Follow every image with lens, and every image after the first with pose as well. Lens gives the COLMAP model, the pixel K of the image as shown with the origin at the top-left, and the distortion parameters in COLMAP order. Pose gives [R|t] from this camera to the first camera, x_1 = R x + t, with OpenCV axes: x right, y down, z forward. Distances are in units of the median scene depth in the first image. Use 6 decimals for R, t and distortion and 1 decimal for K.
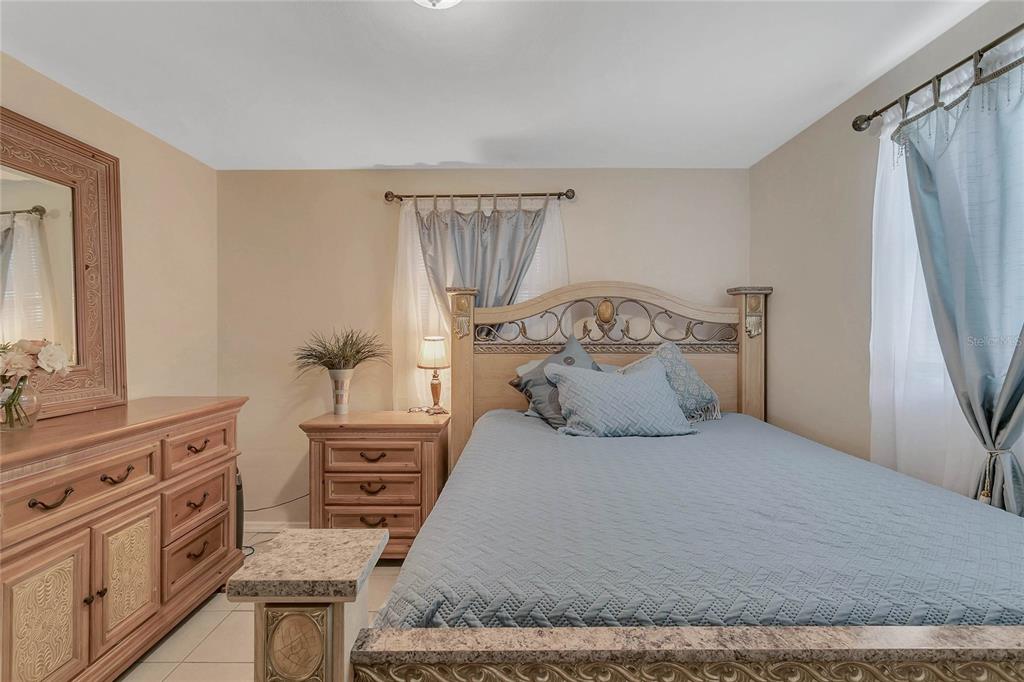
lens RADIAL K [[490.9, 0, 508.7], [0, 490.9, 333.8], [0, 0, 1]] dist [-0.004433, 0.002300]
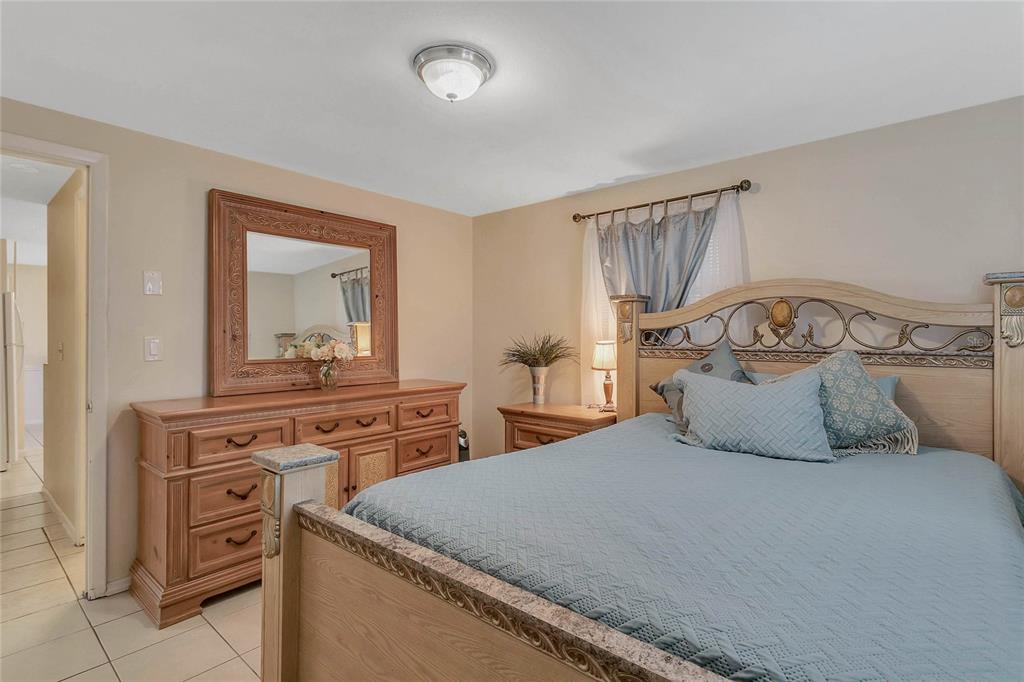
lens RADIAL K [[490.9, 0, 505.4], [0, 490.9, 340.8], [0, 0, 1]] dist [-0.004433, 0.002300]
pose [[0.758641, 0.009475, -0.651440, 0.393572], [-0.005778, 0.999953, 0.007815, -0.001614], [0.651483, -0.002165, 0.758660, 0.023618]]
